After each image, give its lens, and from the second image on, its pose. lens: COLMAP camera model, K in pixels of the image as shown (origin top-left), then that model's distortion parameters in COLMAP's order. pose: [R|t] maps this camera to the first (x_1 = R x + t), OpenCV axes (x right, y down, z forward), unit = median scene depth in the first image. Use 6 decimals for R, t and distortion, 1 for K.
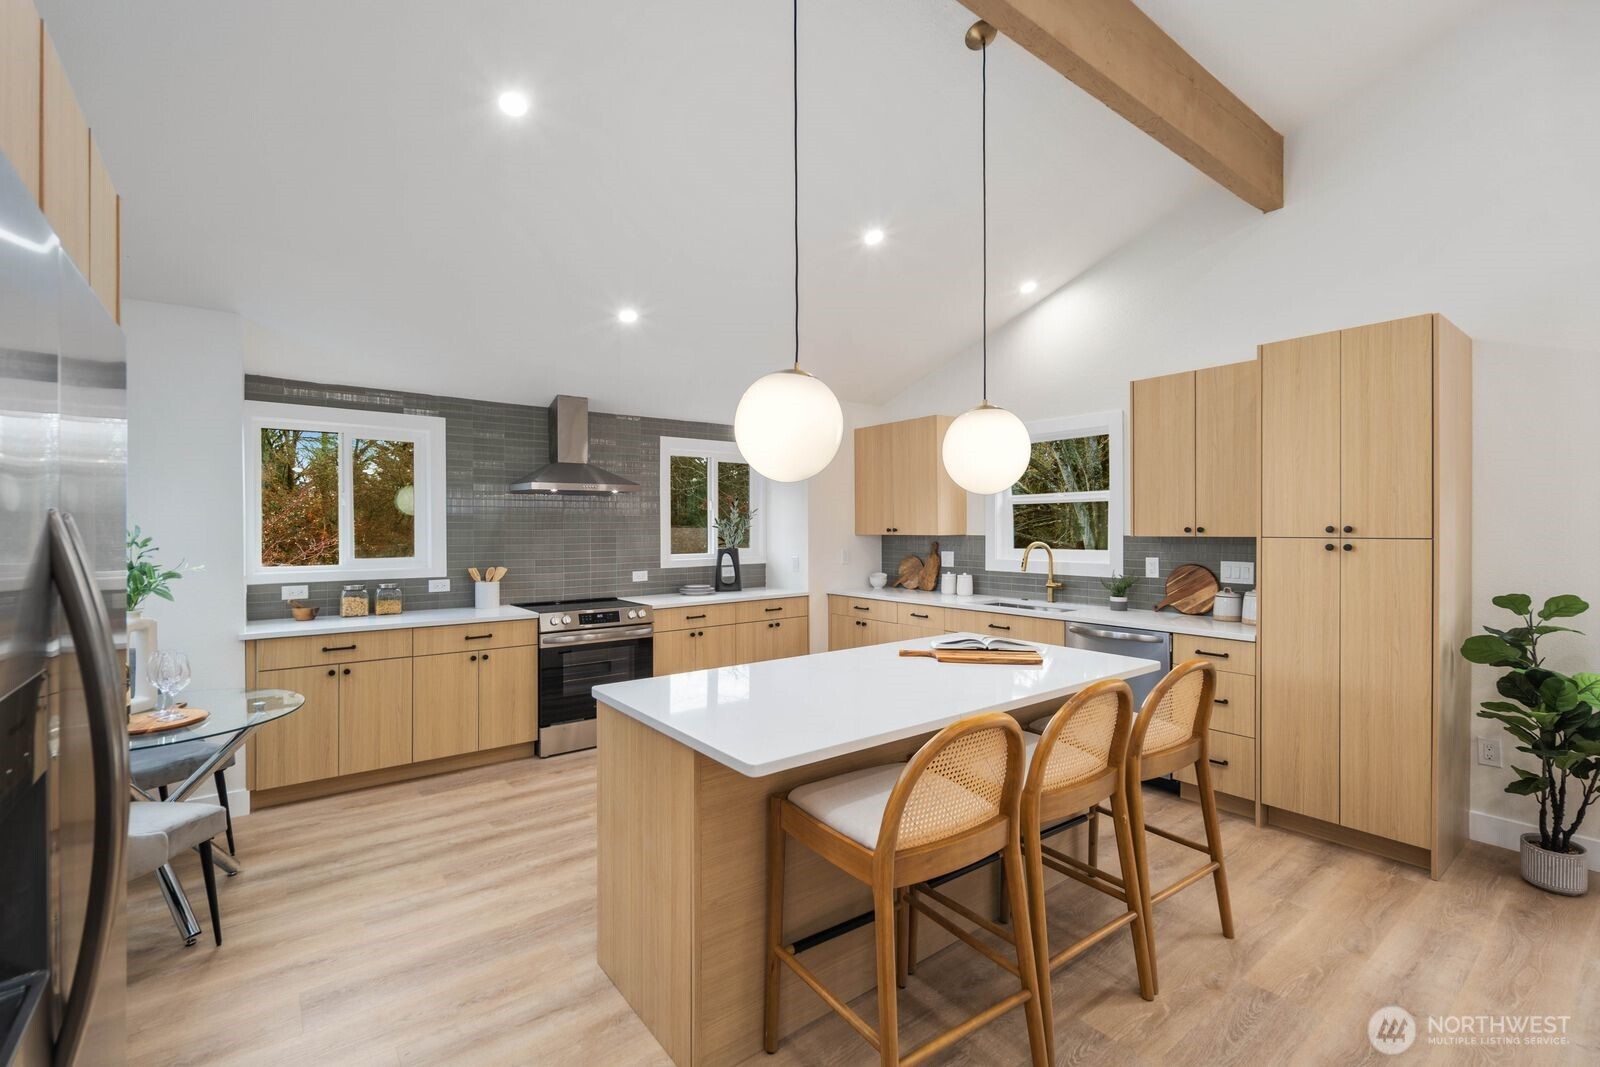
lens RADIAL K [[695.8, 0, 793.5], [0, 695.8, 531.8], [0, 0, 1]] dist [0.004462, -0.000880]
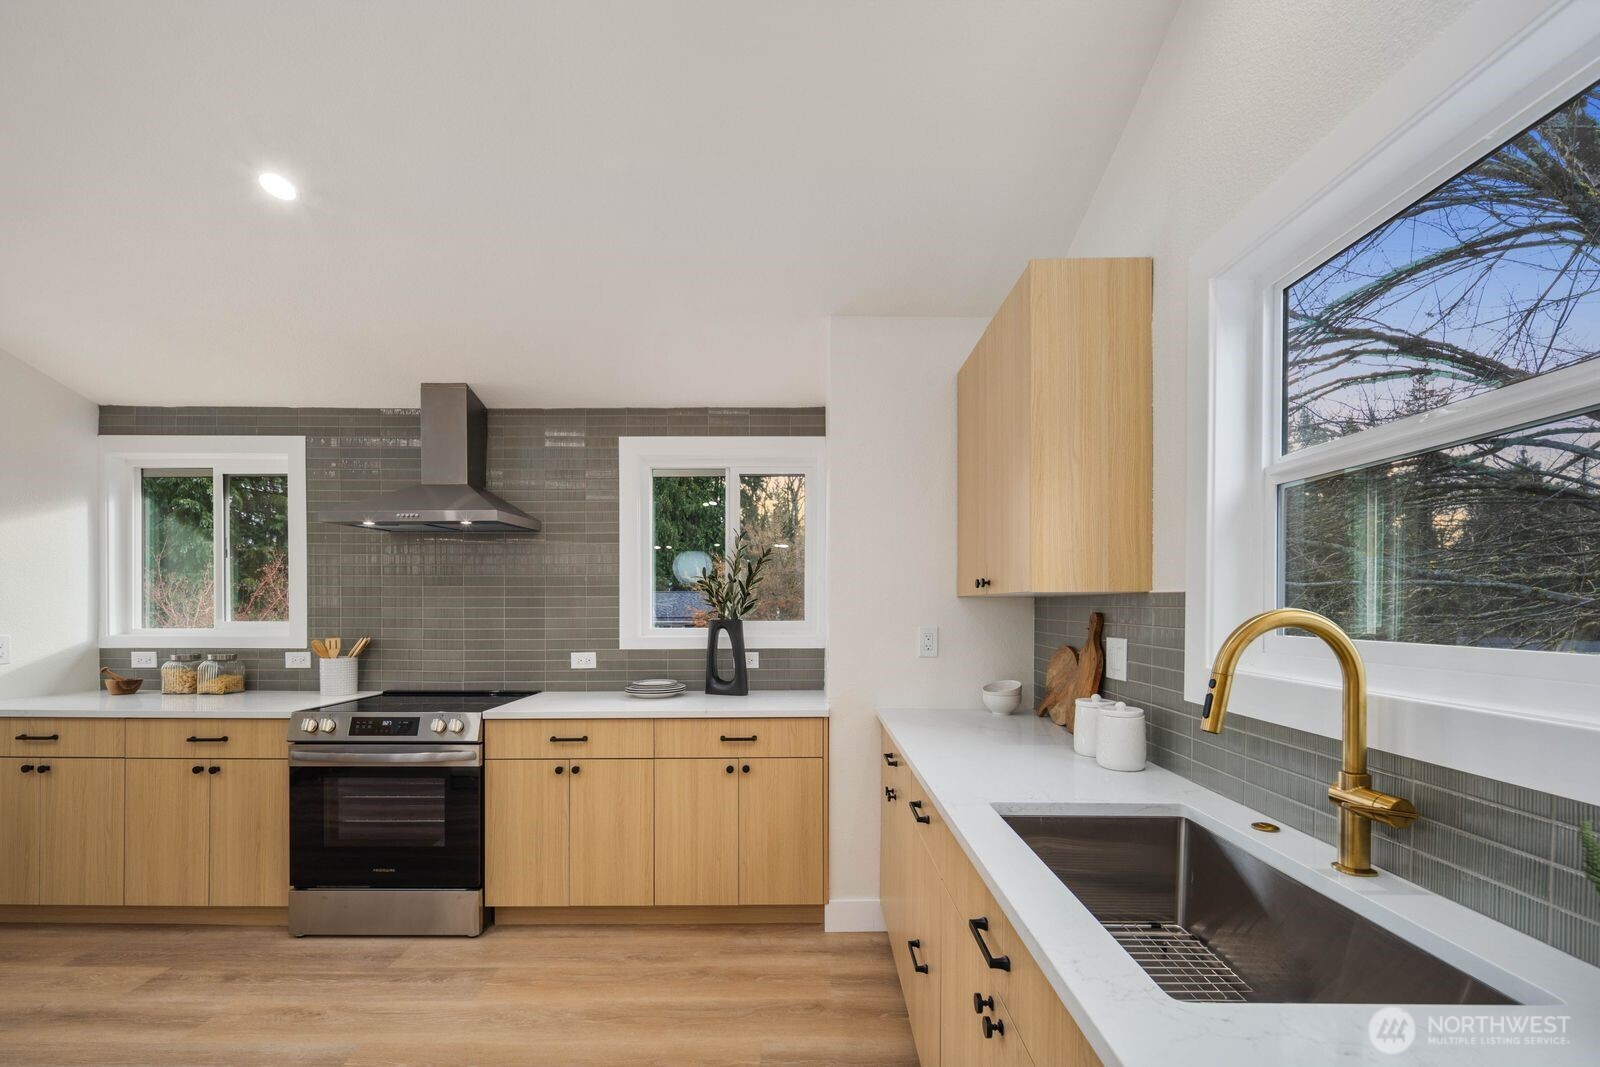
lens RADIAL K [[695.8, 0, 803.2], [0, 695.8, 607.6], [0, 0, 1]] dist [0.004462, -0.000880]
pose [[0.795549, 0.006561, -0.605854, 0.364641], [-0.007520, 0.999971, 0.000954, 0.015405], [0.605843, 0.003797, 0.795575, 0.699521]]
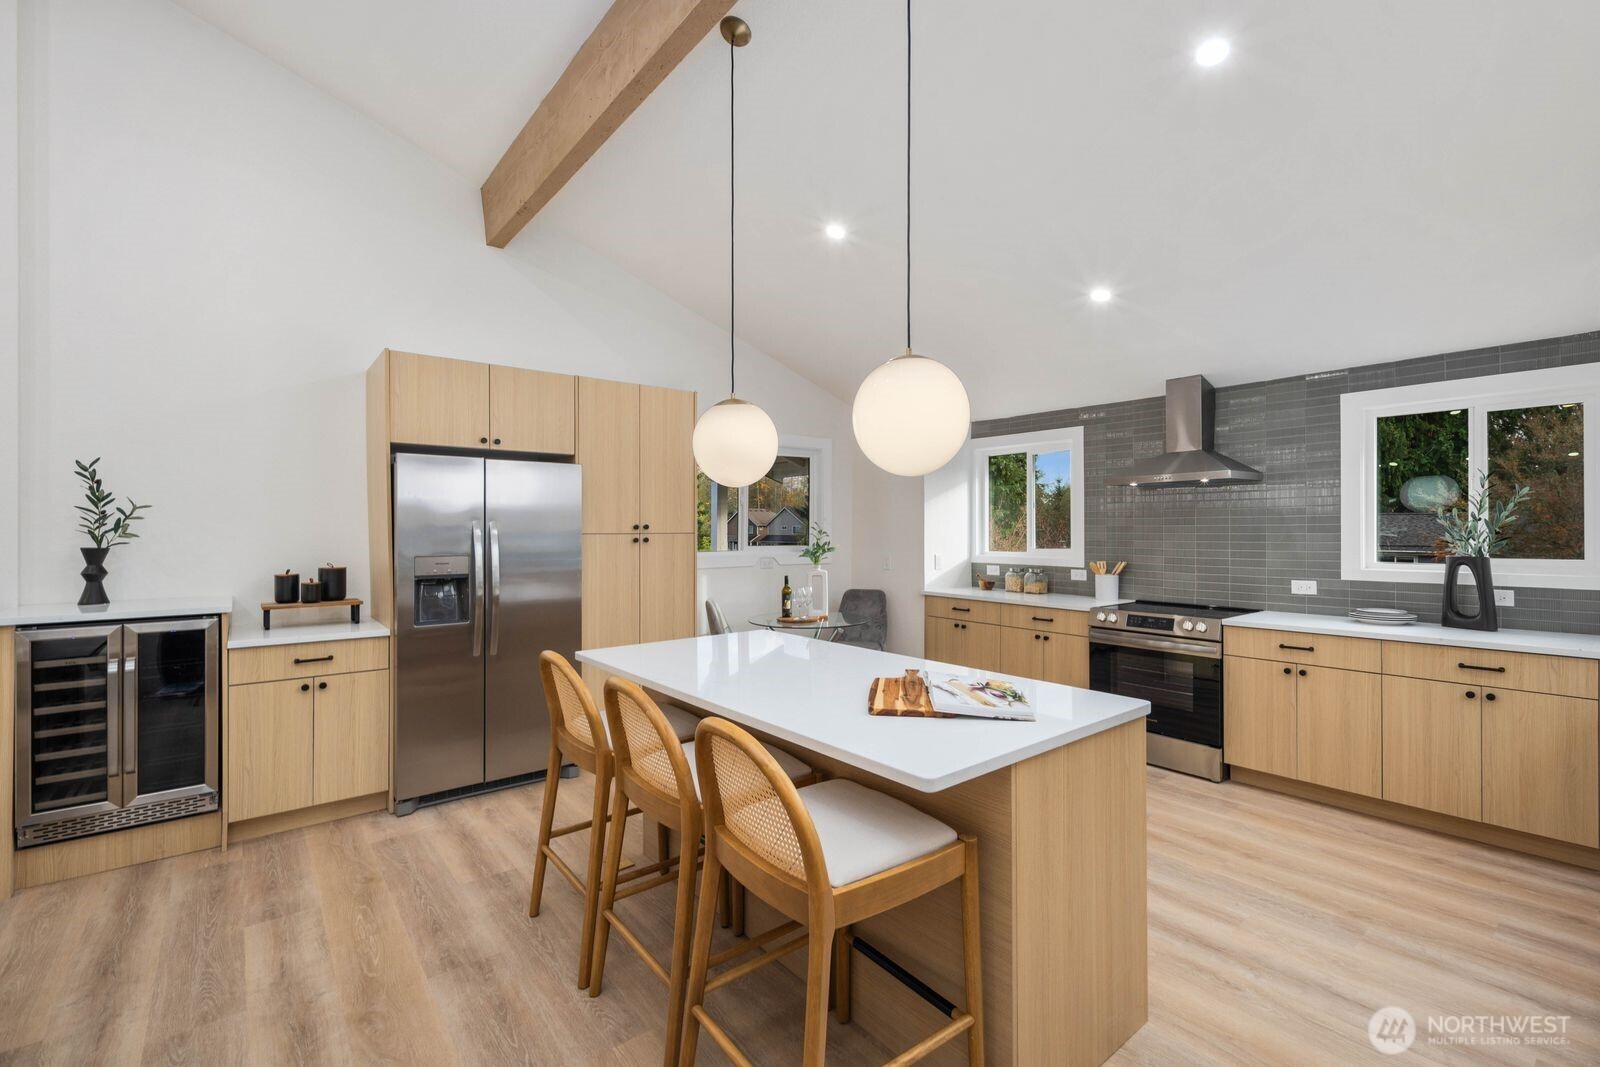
lens RADIAL K [[695.8, 0, 805.0], [0, 695.8, 529.6], [0, 0, 1]] dist [0.004462, -0.000880]
pose [[0.030047, 0.003686, -0.999542, 0.583518], [-0.005824, 0.999977, 0.003512, 0.002119], [0.999532, 0.005715, 0.030068, 0.497686]]
